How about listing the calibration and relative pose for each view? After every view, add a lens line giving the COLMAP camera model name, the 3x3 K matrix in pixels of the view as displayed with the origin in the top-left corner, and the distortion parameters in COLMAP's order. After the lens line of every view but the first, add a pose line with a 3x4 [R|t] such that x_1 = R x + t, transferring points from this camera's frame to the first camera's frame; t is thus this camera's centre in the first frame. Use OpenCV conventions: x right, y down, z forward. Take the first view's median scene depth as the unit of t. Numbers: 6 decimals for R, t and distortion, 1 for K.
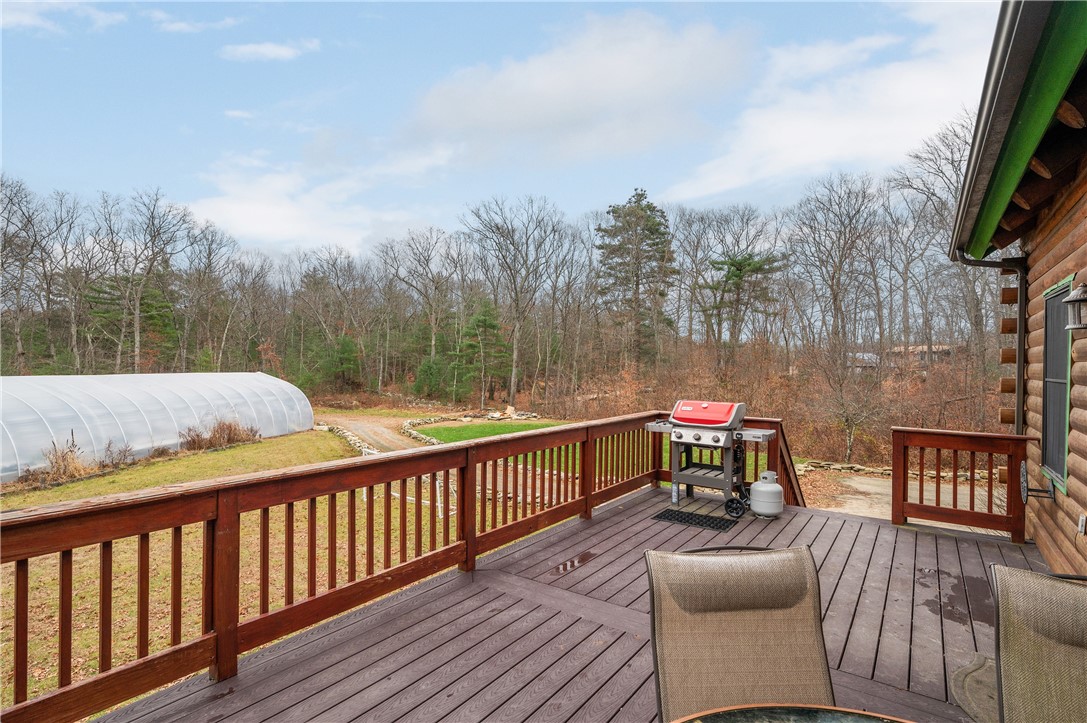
lens RADIAL K [[547.5, 0, 544.1], [0, 547.5, 363.8], [0, 0, 1]] dist [-0.003697, -0.001100]
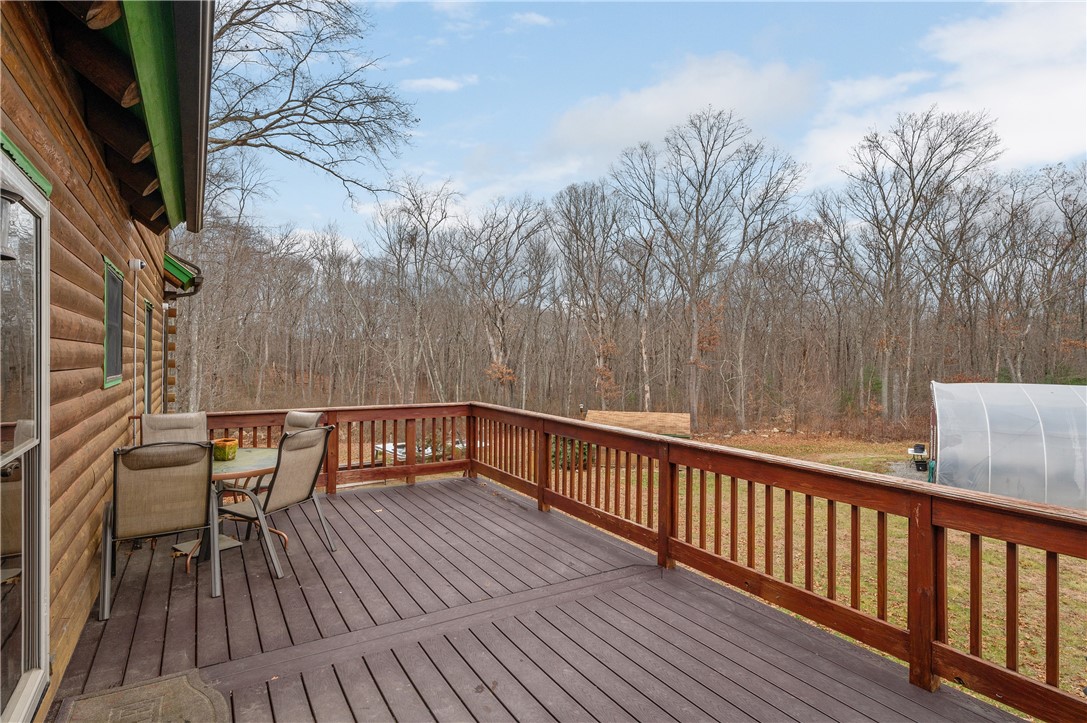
lens RADIAL K [[547.5, 0, 540.9], [0, 547.5, 357.2], [0, 0, 1]] dist [-0.003697, -0.001100]
pose [[-0.402888, -0.004595, -0.915238, 0.808547], [-0.000697, 0.999989, -0.004714, -0.006913], [0.915249, -0.001262, -0.402887, 1.085925]]
